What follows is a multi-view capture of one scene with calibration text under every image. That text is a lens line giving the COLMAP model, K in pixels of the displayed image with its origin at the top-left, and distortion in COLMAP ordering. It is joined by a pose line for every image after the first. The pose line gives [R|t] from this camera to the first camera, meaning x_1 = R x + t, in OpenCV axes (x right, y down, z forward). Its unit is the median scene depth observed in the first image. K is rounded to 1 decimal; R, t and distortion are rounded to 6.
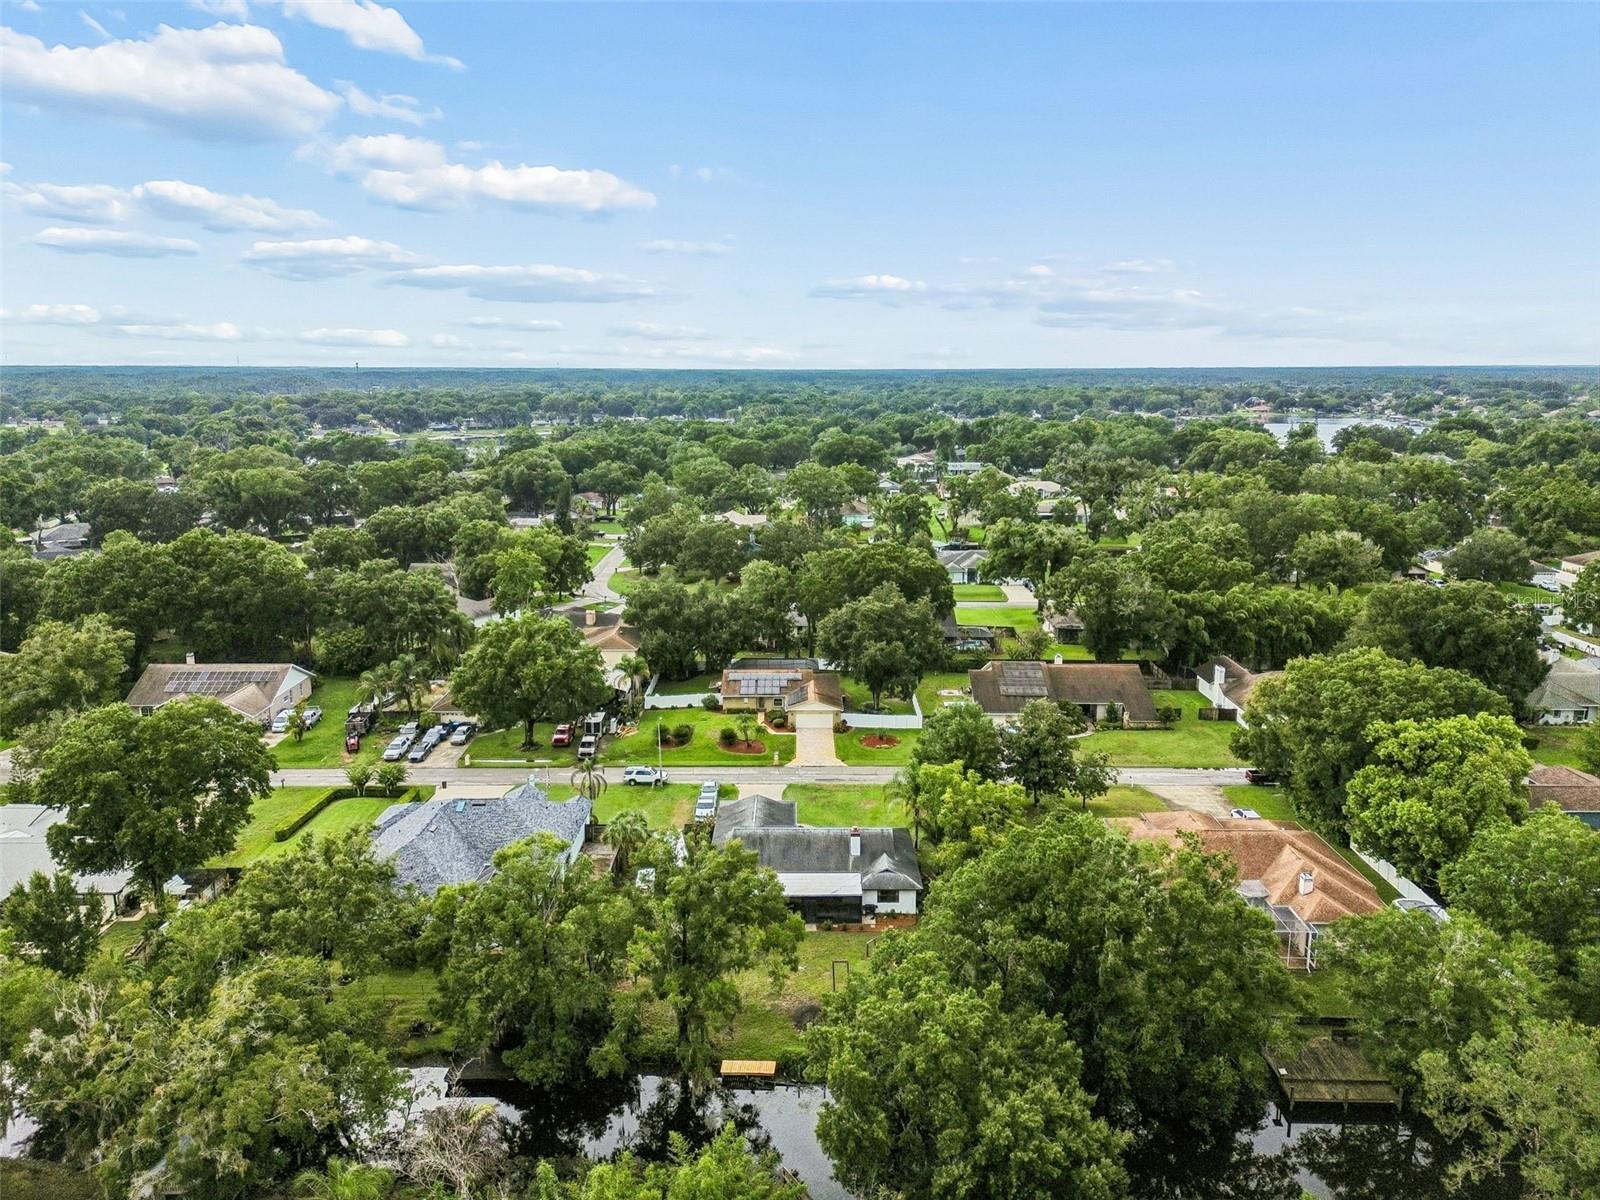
lens RADIAL K [[1104.8, 0, 800.0], [0, 1104.8, 600.0], [0, 0, 1]] dist [0.099484, -0.168737]
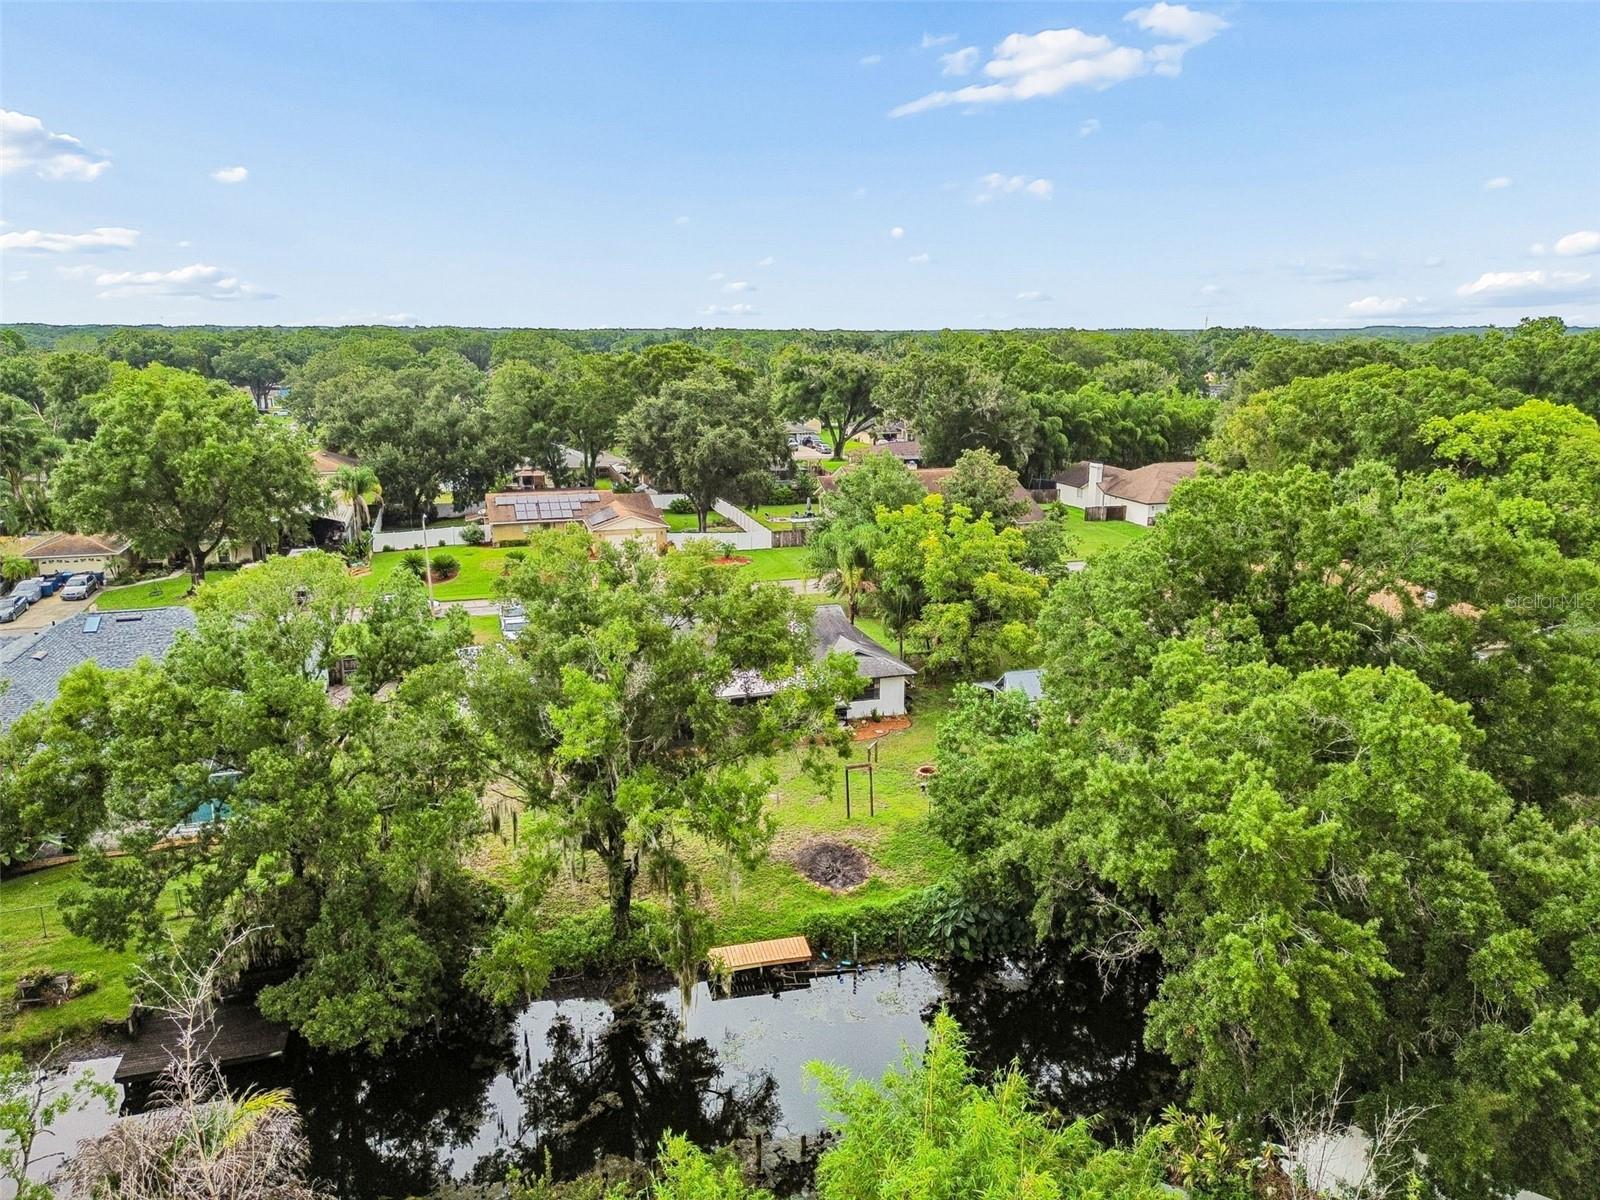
lens RADIAL K [[1118.6, 0, 800.0], [0, 1118.6, 600.0], [0, 0, 1]] dist [0.057121, -0.060581]
pose [[0.958249, -0.065383, 0.278360, -0.127295], [0.055691, 0.997539, 0.042591, 0.175997], [-0.280460, -0.025311, 0.959532, 0.373797]]
